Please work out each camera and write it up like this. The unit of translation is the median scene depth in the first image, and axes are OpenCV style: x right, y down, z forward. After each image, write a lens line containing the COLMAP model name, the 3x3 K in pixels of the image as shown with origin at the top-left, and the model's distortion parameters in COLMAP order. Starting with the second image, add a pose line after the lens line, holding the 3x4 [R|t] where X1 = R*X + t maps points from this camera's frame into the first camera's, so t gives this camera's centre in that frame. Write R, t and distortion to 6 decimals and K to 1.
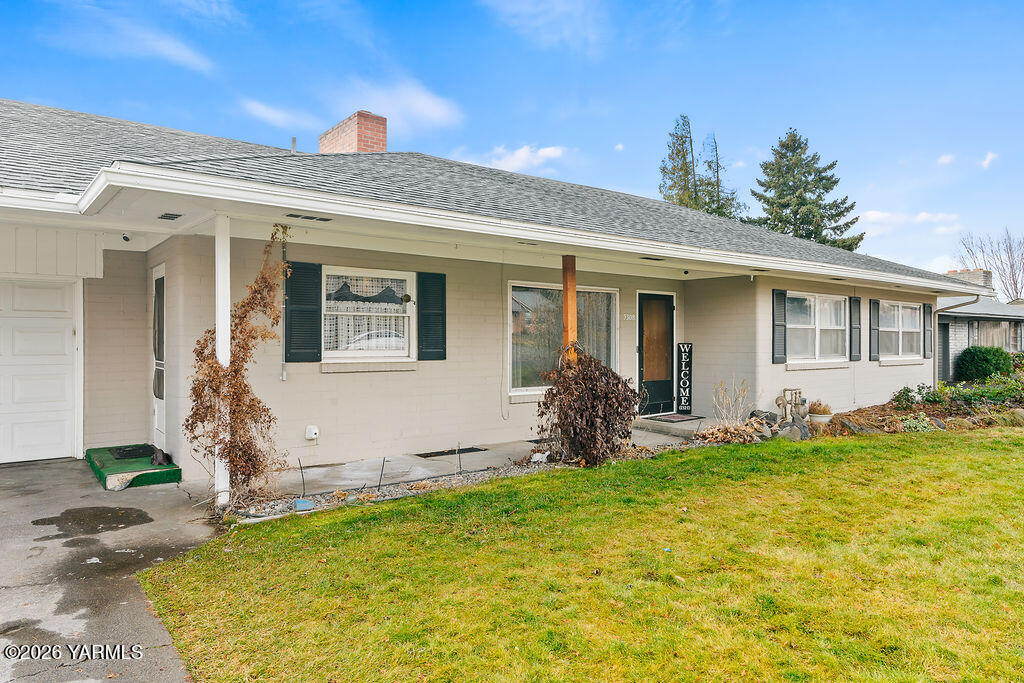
lens RADIAL K [[654.9, 0, 512.0], [0, 654.9, 341.5], [0, 0, 1]] dist [-0.000302, 0.000100]
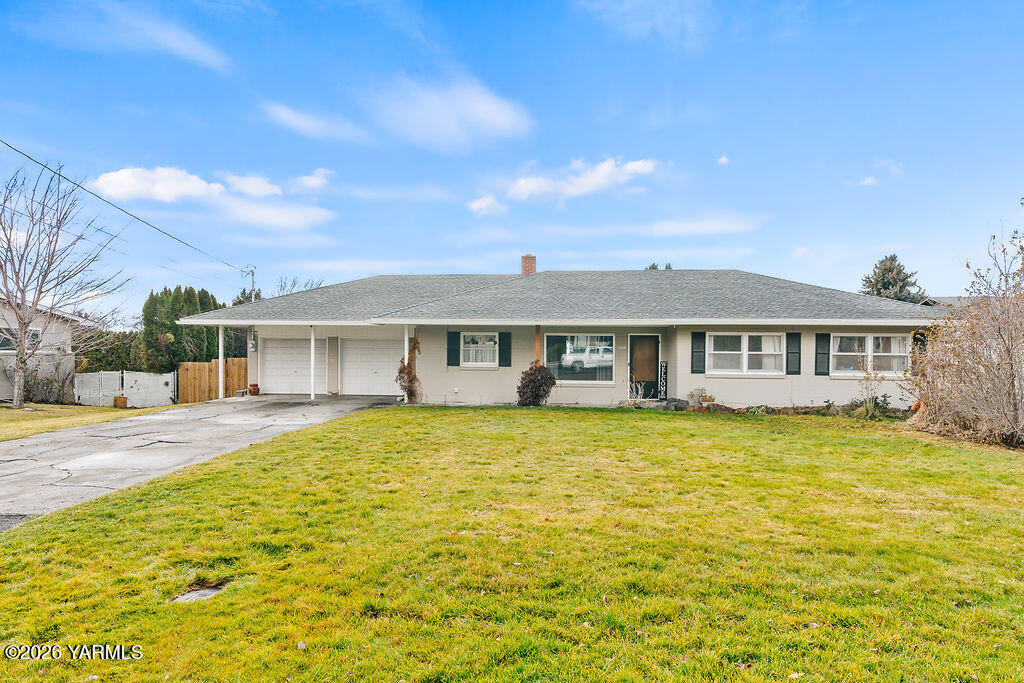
lens RADIAL K [[558.4, 0, 510.7], [0, 558.4, 362.7], [0, 0, 1]] dist [0.000069, 0.000159]
pose [[0.749904, 0.012010, -0.661437, 0.971814], [-0.008712, 0.999928, 0.008279, -0.003576], [0.661489, -0.000446, 0.749955, -0.447347]]
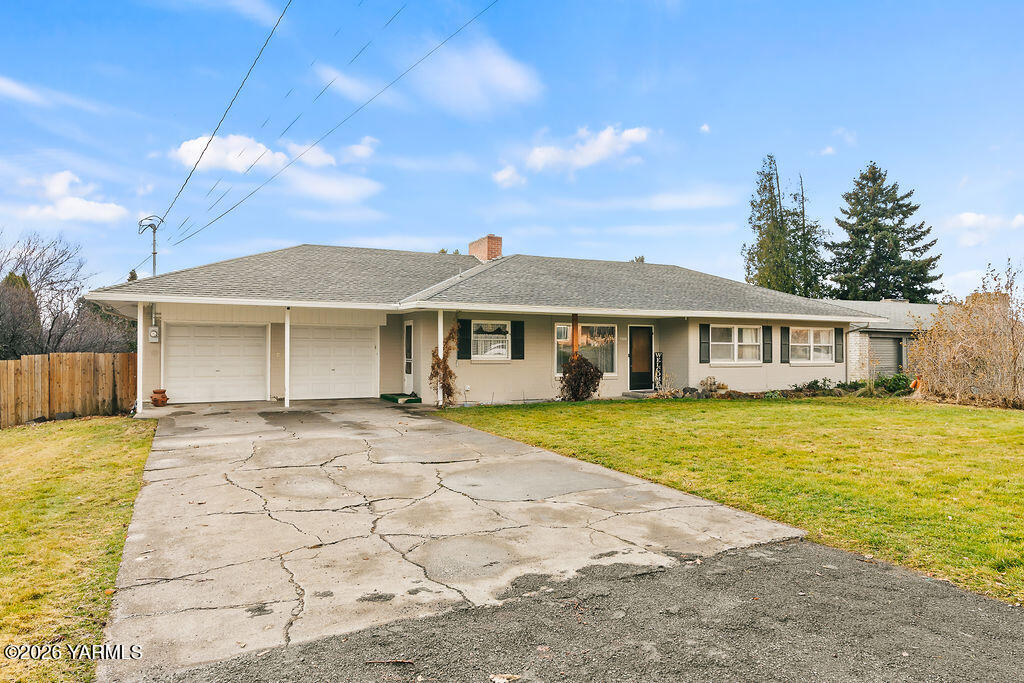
lens RADIAL K [[636.5, 0, 512.0], [0, 636.5, 341.5], [0, 0, 1]] dist [0.000684, 0.000074]
pose [[0.978843, -0.002950, -0.204590, 0.226857], [-0.000841, 0.999830, -0.018438, 0.005243], [0.204609, 0.018220, 0.978674, -0.853414]]
